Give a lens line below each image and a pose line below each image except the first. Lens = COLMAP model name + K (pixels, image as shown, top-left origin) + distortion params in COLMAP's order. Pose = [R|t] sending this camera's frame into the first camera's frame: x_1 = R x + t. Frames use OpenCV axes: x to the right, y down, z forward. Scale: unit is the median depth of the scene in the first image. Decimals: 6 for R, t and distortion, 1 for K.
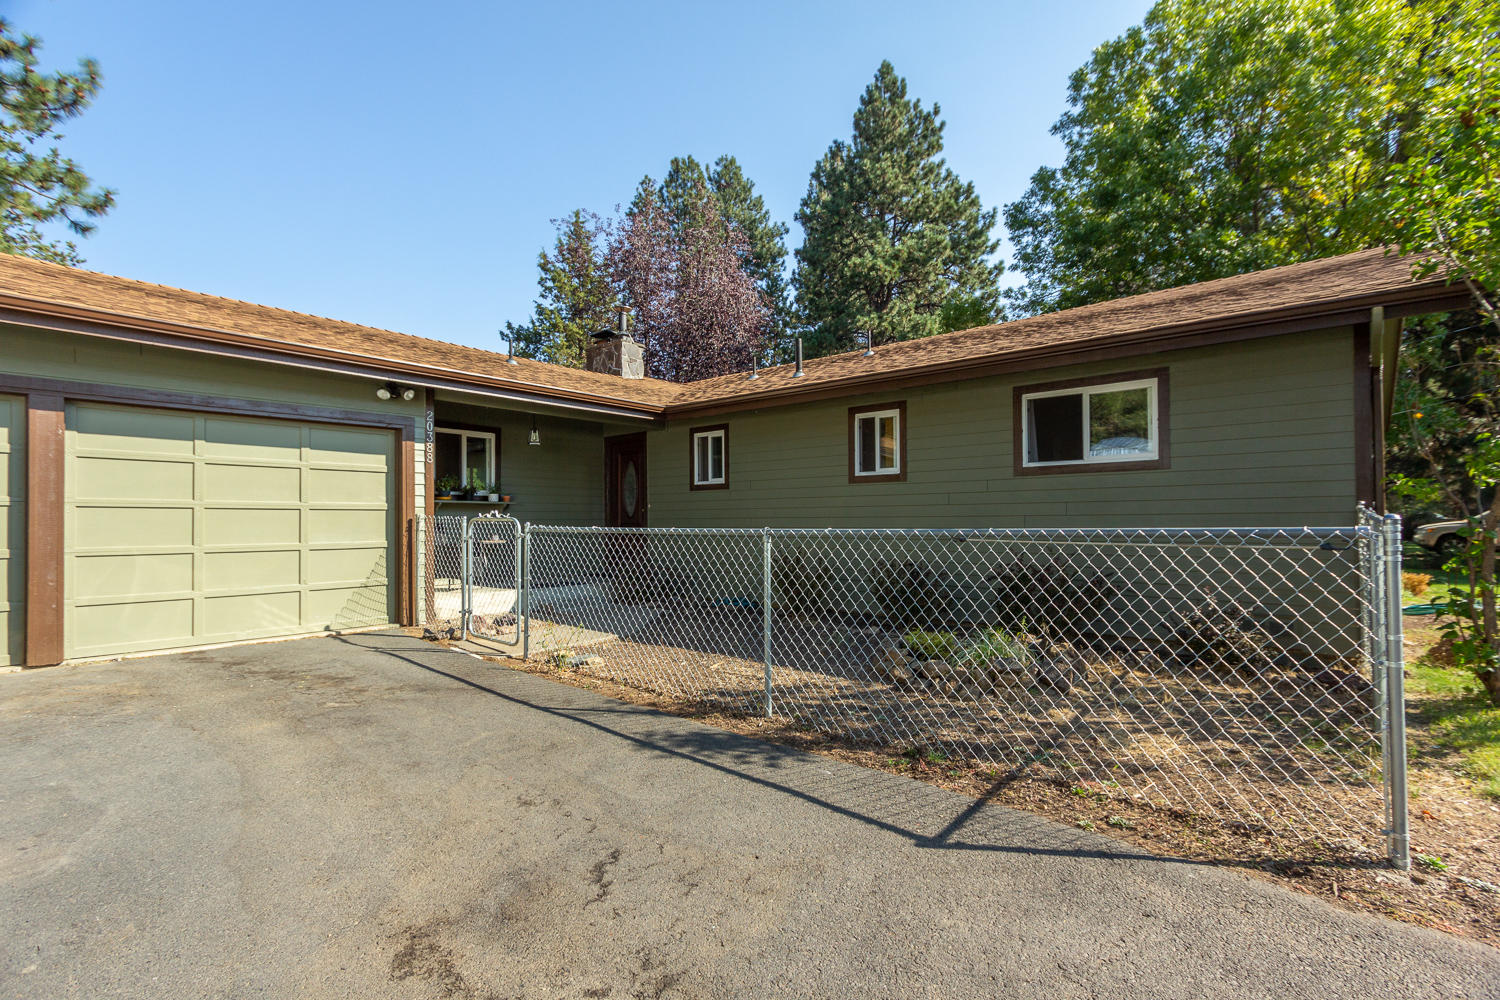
lens RADIAL K [[696.0, 0, 747.5], [0, 696.0, 515.1], [0, 0, 1]] dist [-0.000170, 0.000012]
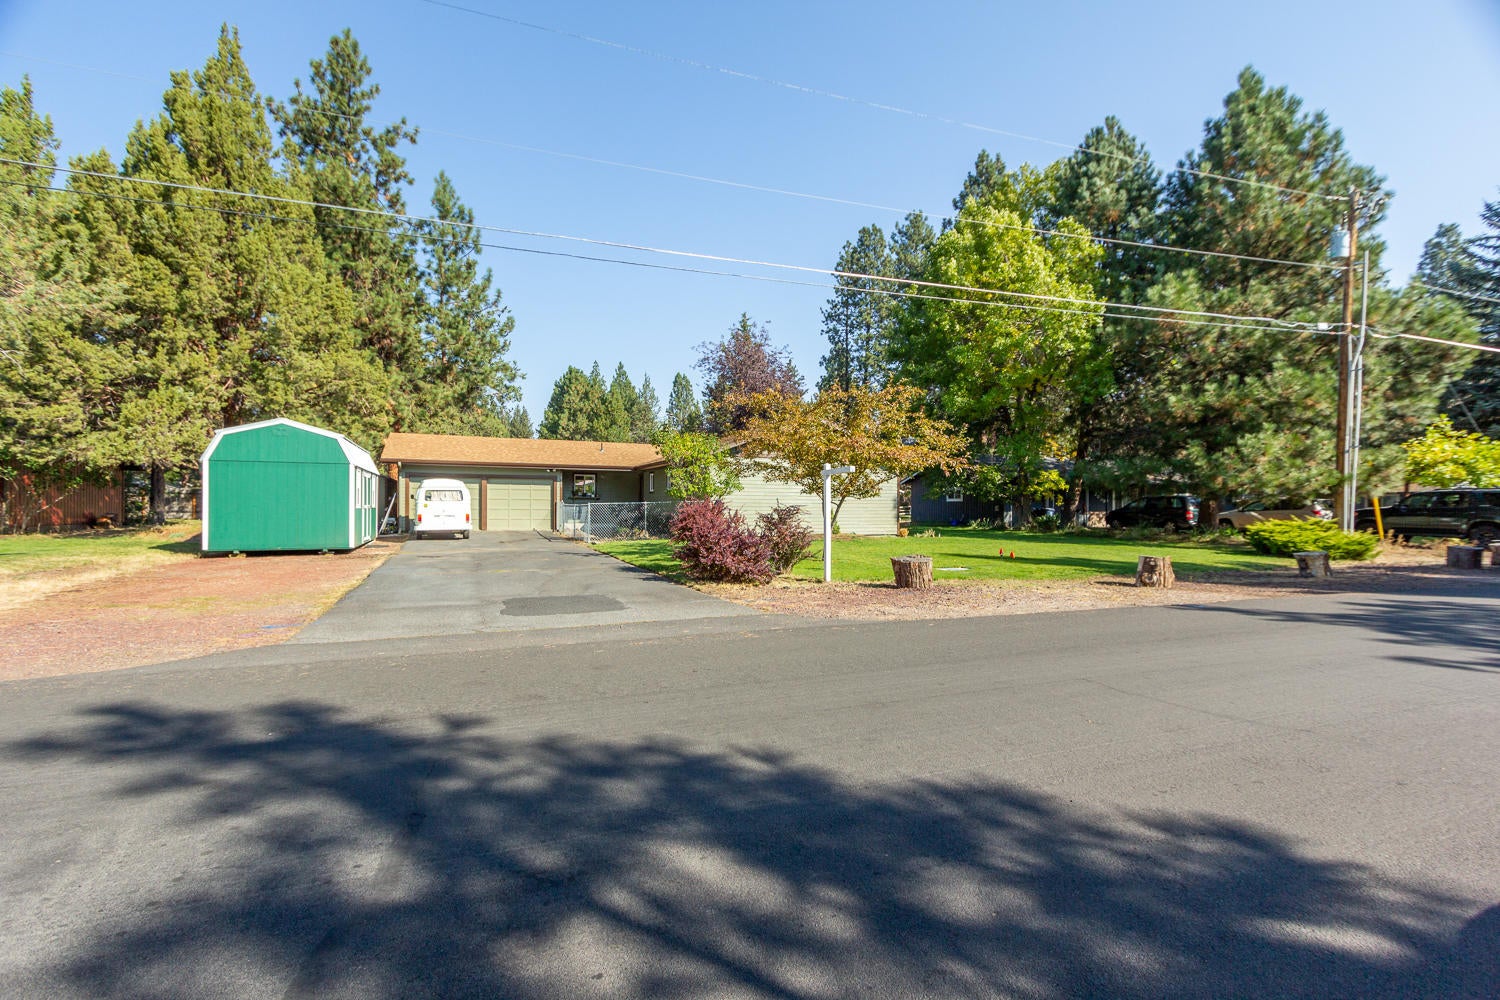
lens RADIAL K [[696.0, 0, 747.5], [0, 696.0, 515.1], [0, 0, 1]] dist [-0.000170, 0.000012]
pose [[0.886082, 0.014403, -0.463305, 2.201551], [-0.003561, 0.999699, 0.024267, -0.018884], [0.463515, -0.019853, 0.885867, -1.884579]]
